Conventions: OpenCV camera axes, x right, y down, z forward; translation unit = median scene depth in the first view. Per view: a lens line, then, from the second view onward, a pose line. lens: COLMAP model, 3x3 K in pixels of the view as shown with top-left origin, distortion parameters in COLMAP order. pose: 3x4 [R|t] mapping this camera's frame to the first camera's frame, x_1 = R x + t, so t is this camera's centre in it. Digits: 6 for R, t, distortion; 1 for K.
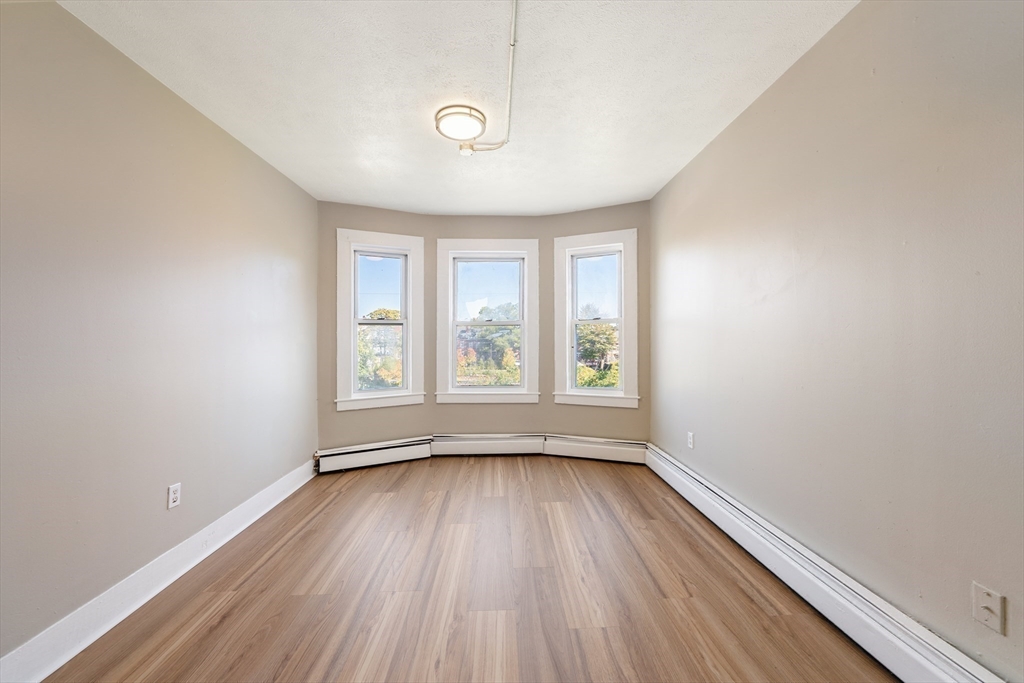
lens RADIAL K [[347.8, 0, 472.9], [0, 347.8, 346.5], [0, 0, 1]] dist [-0.000730, -0.000050]
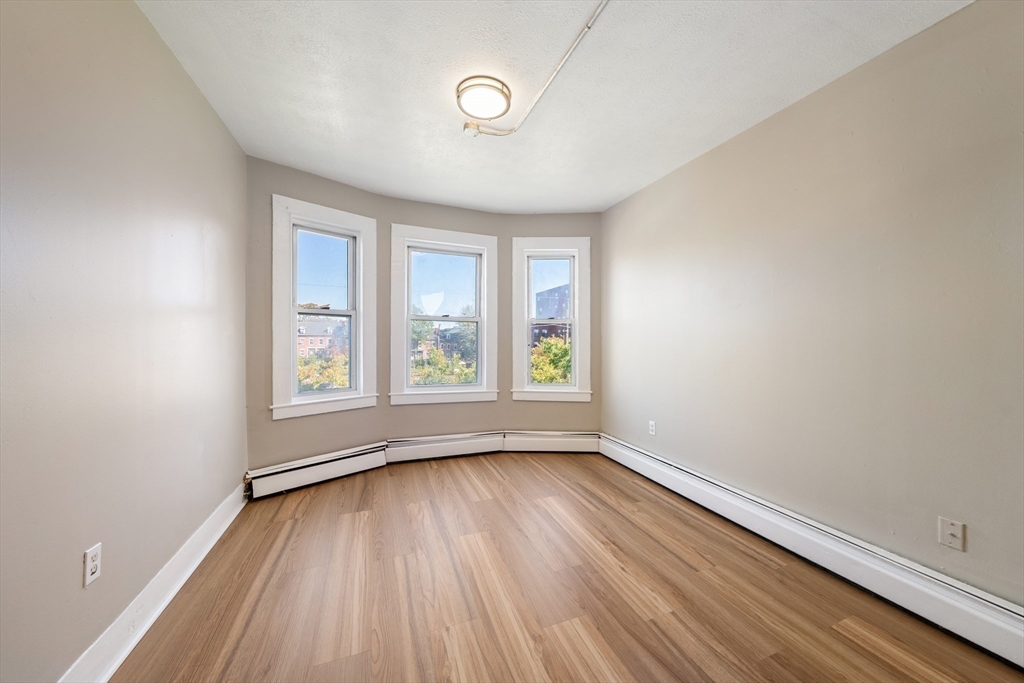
lens RADIAL K [[347.8, 0, 497.7], [0, 347.8, 347.4], [0, 0, 1]] dist [-0.000730, -0.000050]
pose [[0.945307, 0.011153, 0.325993, -0.166977], [-0.013719, 0.999890, 0.005572, 0.004836], [-0.325895, -0.009740, 0.945356, 0.066965]]
